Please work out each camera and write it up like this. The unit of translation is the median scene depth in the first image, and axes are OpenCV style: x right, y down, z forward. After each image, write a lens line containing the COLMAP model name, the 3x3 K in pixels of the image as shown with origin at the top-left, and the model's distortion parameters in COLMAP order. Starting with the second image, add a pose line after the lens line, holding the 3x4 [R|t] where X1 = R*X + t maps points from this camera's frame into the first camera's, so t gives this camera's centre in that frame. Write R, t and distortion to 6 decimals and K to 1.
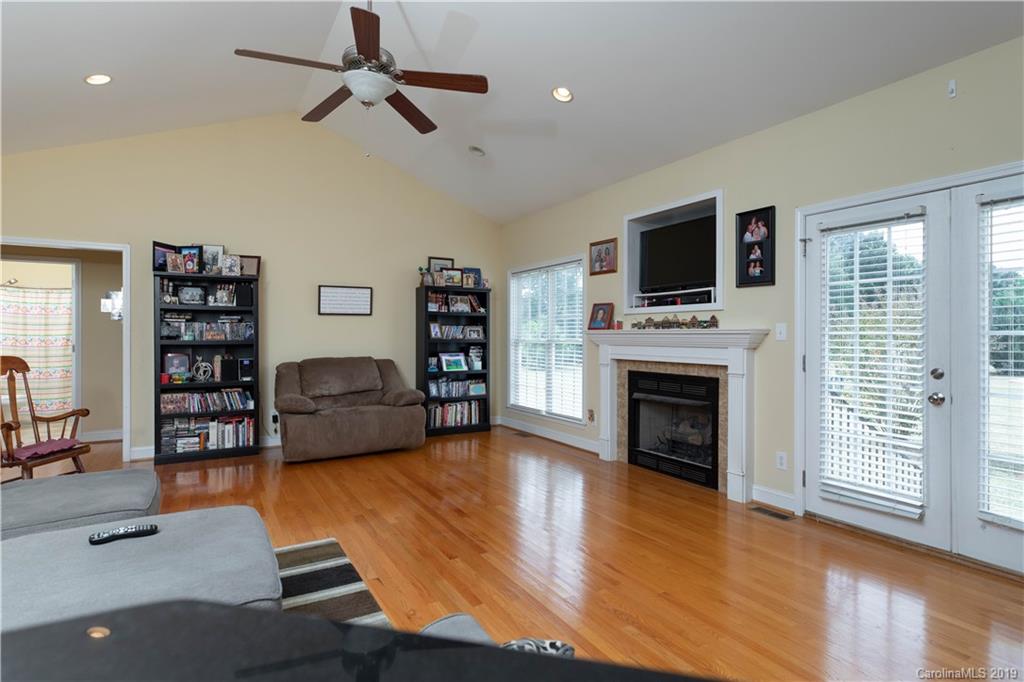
lens RADIAL K [[537.9, 0, 512.0], [0, 537.9, 341.0], [0, 0, 1]] dist [0.001199, 0.000273]
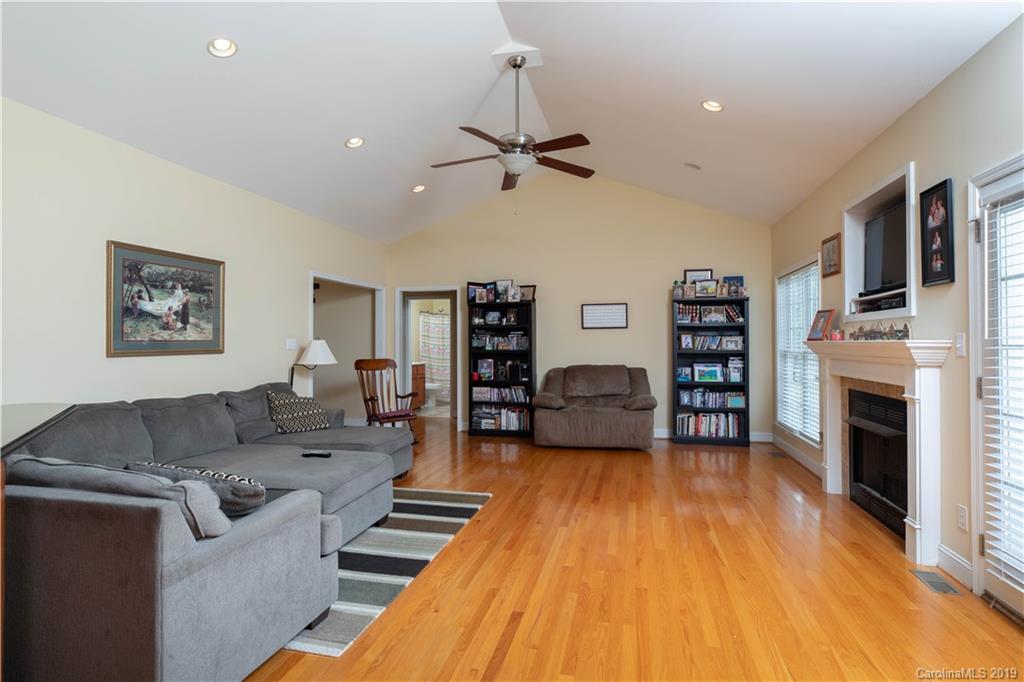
lens RADIAL K [[556.2, 0, 512.0], [0, 556.2, 341.0], [0, 0, 1]] dist [0.000870, -0.000121]
pose [[0.713841, -0.004558, -0.700293, 0.438445], [-0.005507, 0.999911, -0.012122, -0.006464], [0.700287, 0.012510, 0.713752, 0.005920]]
